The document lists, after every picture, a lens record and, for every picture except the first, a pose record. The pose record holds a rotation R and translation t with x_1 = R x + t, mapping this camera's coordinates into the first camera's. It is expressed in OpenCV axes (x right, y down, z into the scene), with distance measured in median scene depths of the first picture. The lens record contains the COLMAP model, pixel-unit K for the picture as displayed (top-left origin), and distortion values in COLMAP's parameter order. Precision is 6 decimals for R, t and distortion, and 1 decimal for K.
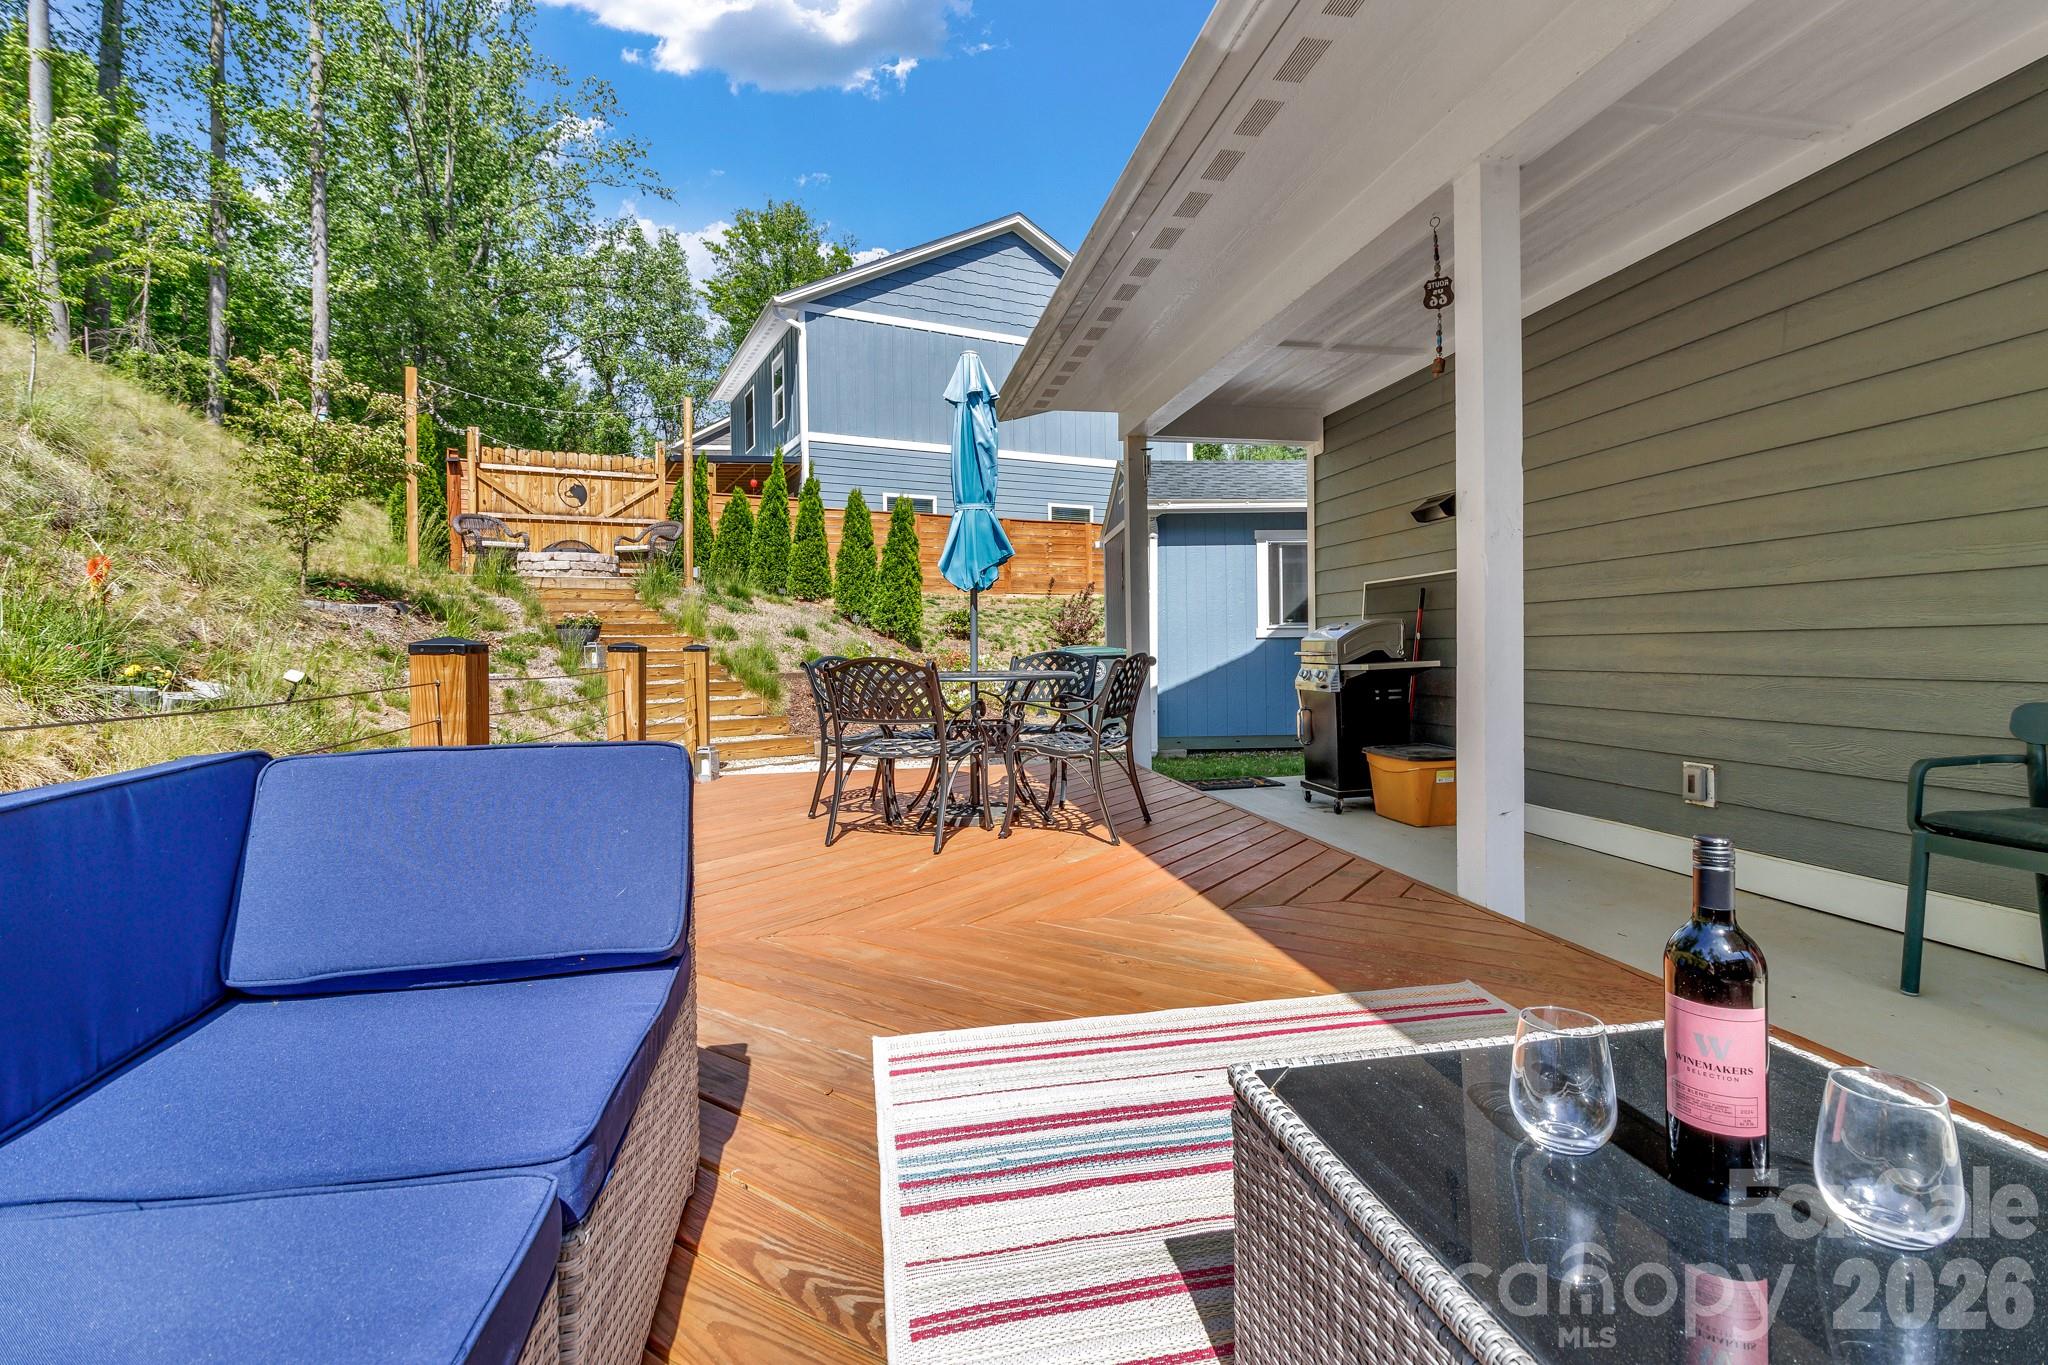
lens RADIAL K [[928.3, 0, 1025.7], [0, 928.3, 658.7], [0, 0, 1]] dist [-0.001398, -0.000341]
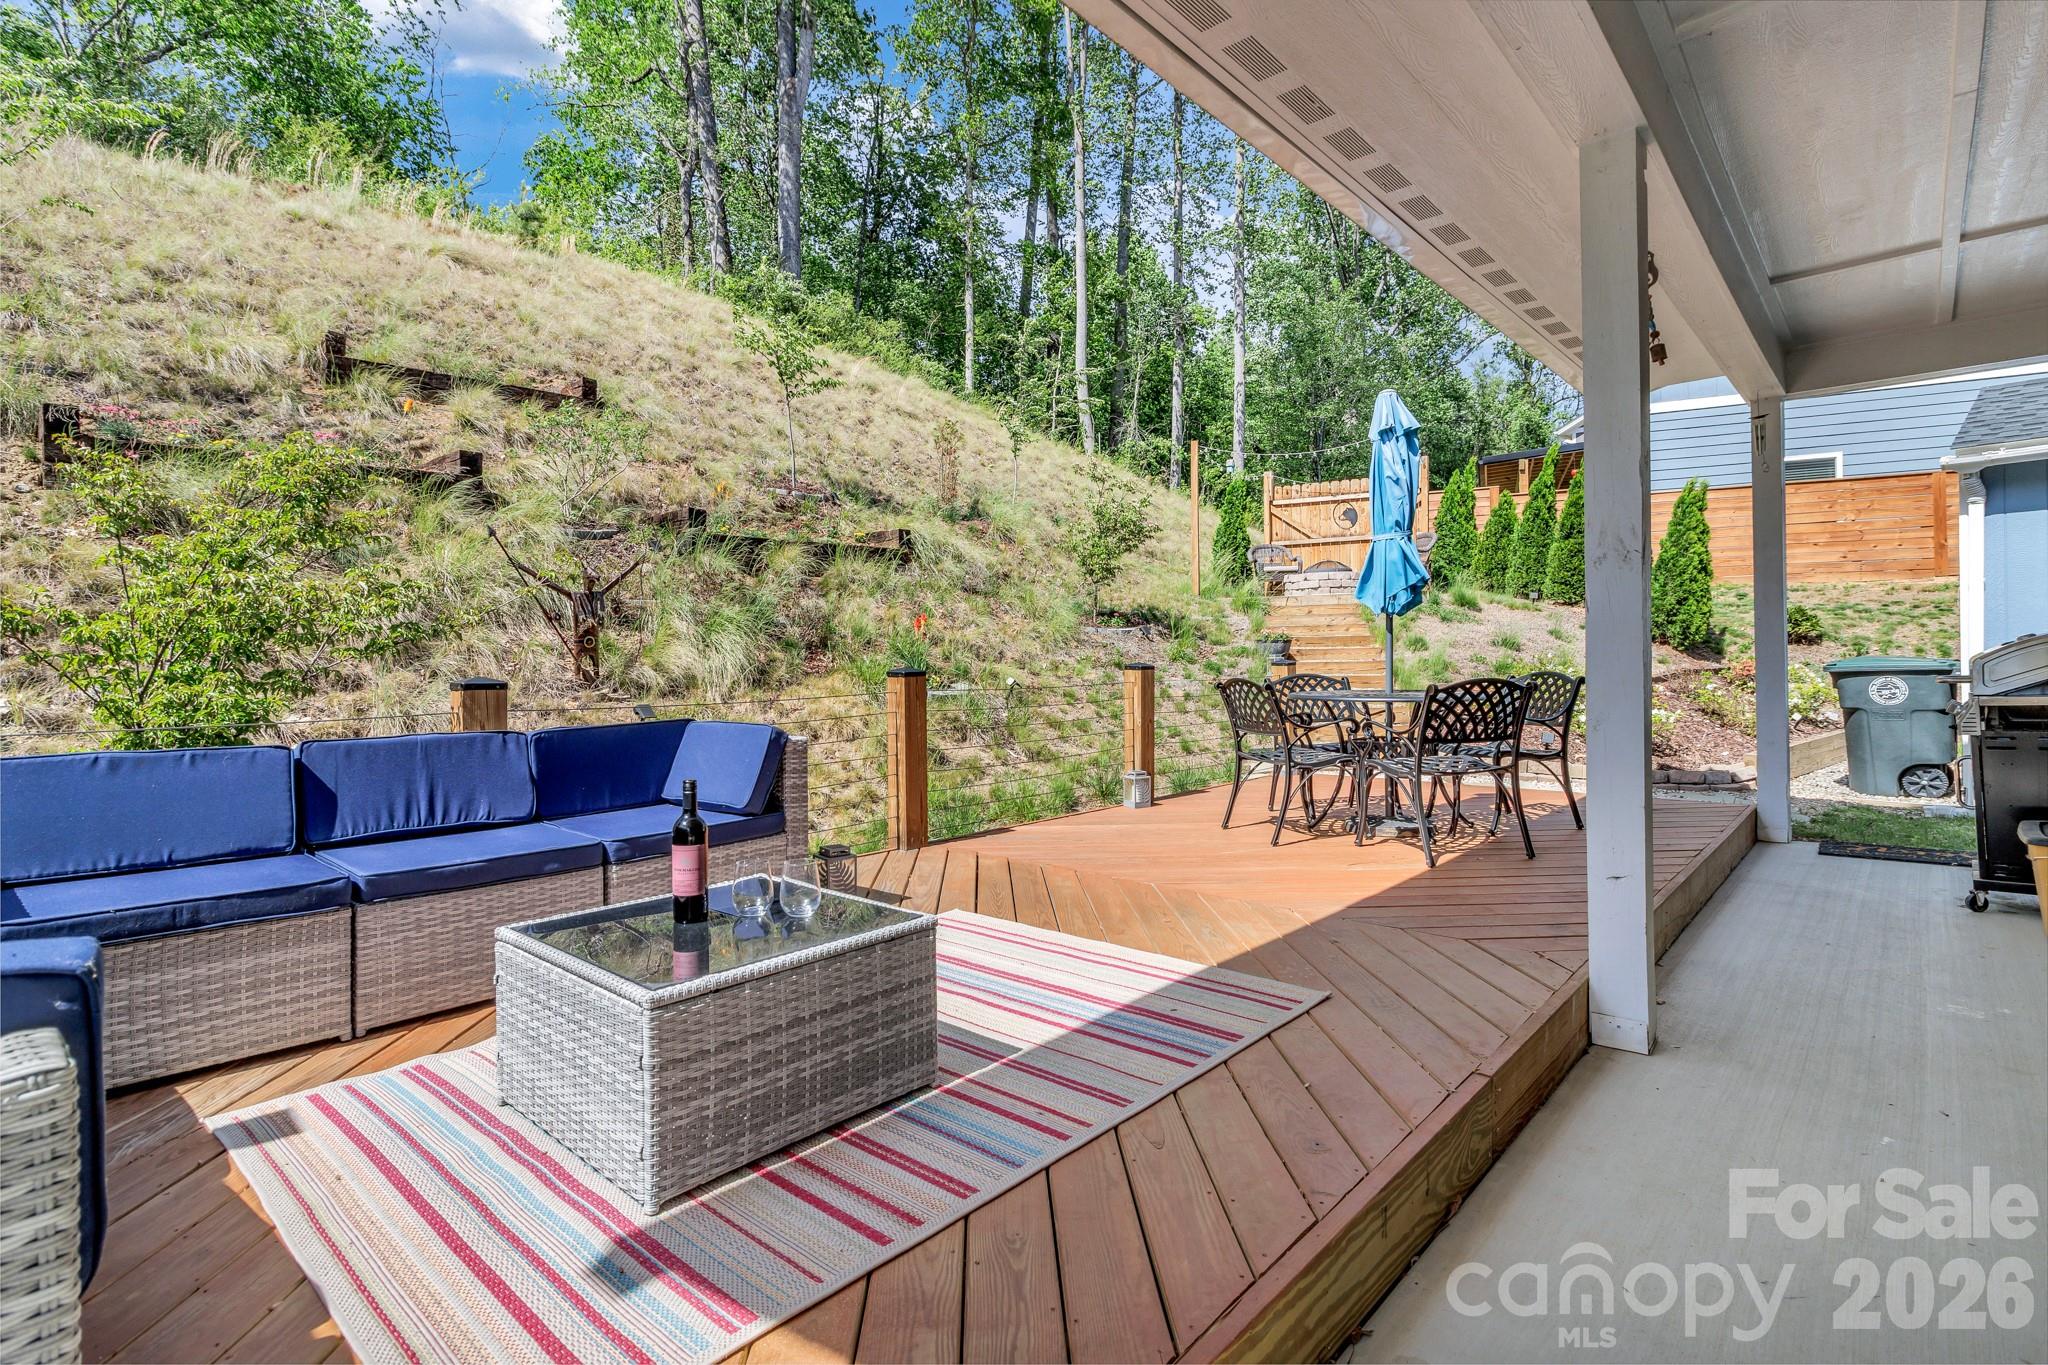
lens RADIAL K [[940.1, 0, 1027.6], [0, 940.1, 659.2], [0, 0, 1]] dist [0.001749, -0.001803]
pose [[0.619237, 0.002260, -0.785201, 0.161126], [-0.003151, 0.999995, 0.000393, -0.006668], [0.785198, 0.002230, 0.619241, 0.004158]]
